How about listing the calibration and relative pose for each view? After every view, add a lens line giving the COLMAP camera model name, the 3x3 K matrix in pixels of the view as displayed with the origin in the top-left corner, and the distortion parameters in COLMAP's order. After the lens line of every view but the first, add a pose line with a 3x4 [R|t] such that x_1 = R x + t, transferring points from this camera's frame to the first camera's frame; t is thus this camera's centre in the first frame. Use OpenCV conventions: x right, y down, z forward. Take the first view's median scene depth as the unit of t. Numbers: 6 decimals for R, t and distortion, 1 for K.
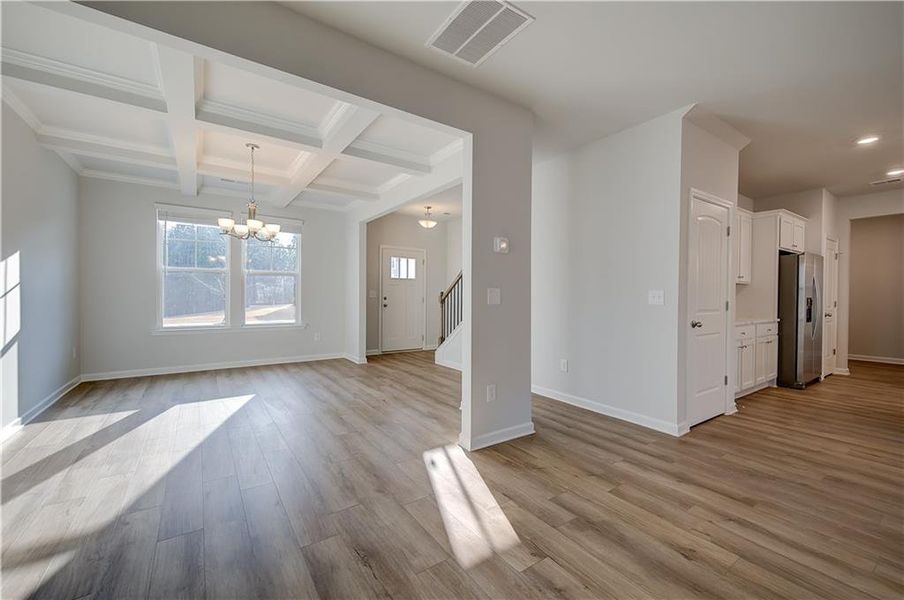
lens RADIAL K [[373.5, 0, 458.9], [0, 373.5, 299.0], [0, 0, 1]] dist [0.001906, -0.000054]
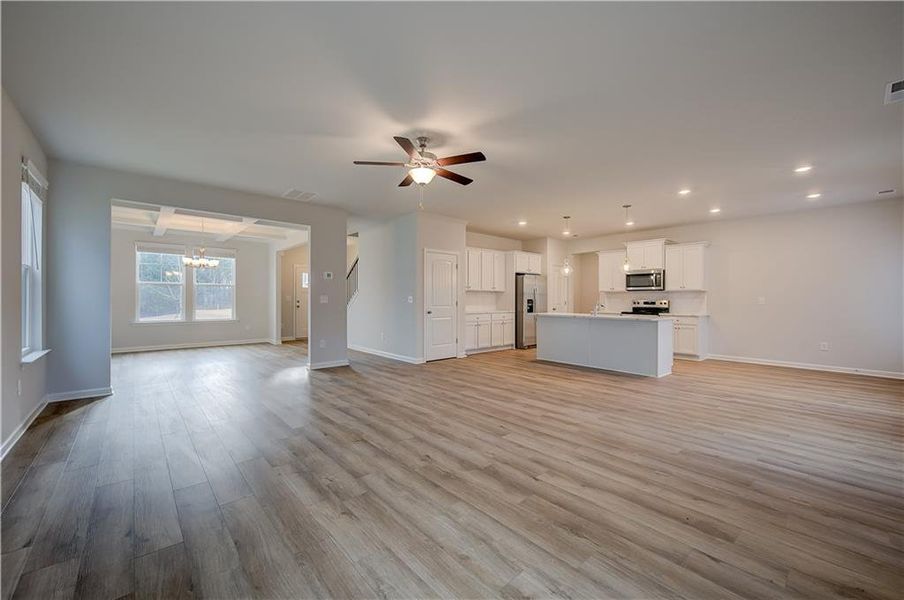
lens RADIAL K [[361.6, 0, 454.4], [0, 361.6, 299.2], [0, 0, 1]] dist [0.003405, -0.000662]
pose [[0.993122, -0.006689, 0.116891, 0.359544], [0.007824, 0.999927, -0.009250, 0.009467], [-0.116820, 0.010101, 0.993102, -0.702407]]
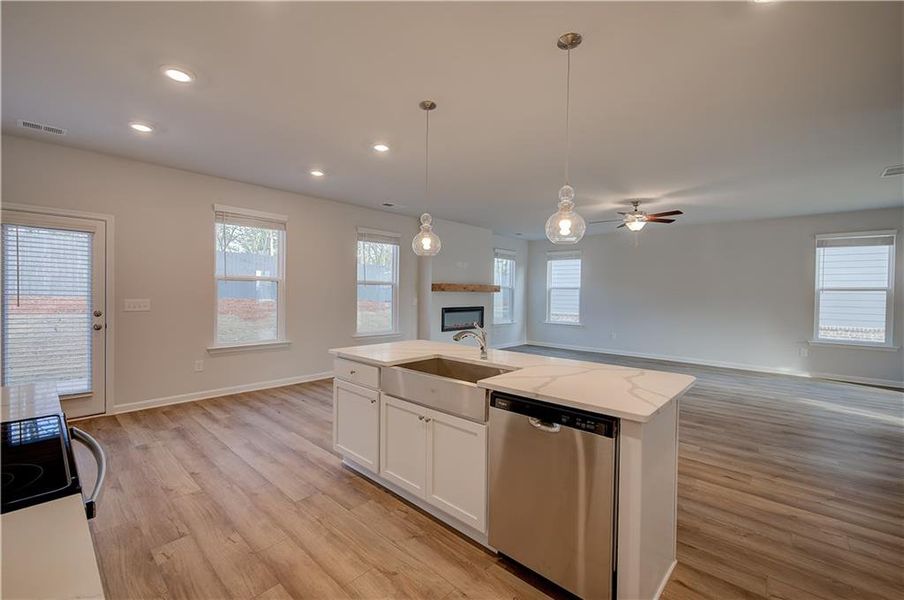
lens RADIAL K [[381.1, 0, 453.8], [0, 381.1, 298.0], [0, 0, 1]] dist [0.000045, -0.000051]
pose [[-0.974422, -0.021125, -0.223732, 1.175237], [-0.026899, 0.999378, 0.022789, -0.036460], [0.223111, 0.028225, -0.974384, 1.033472]]
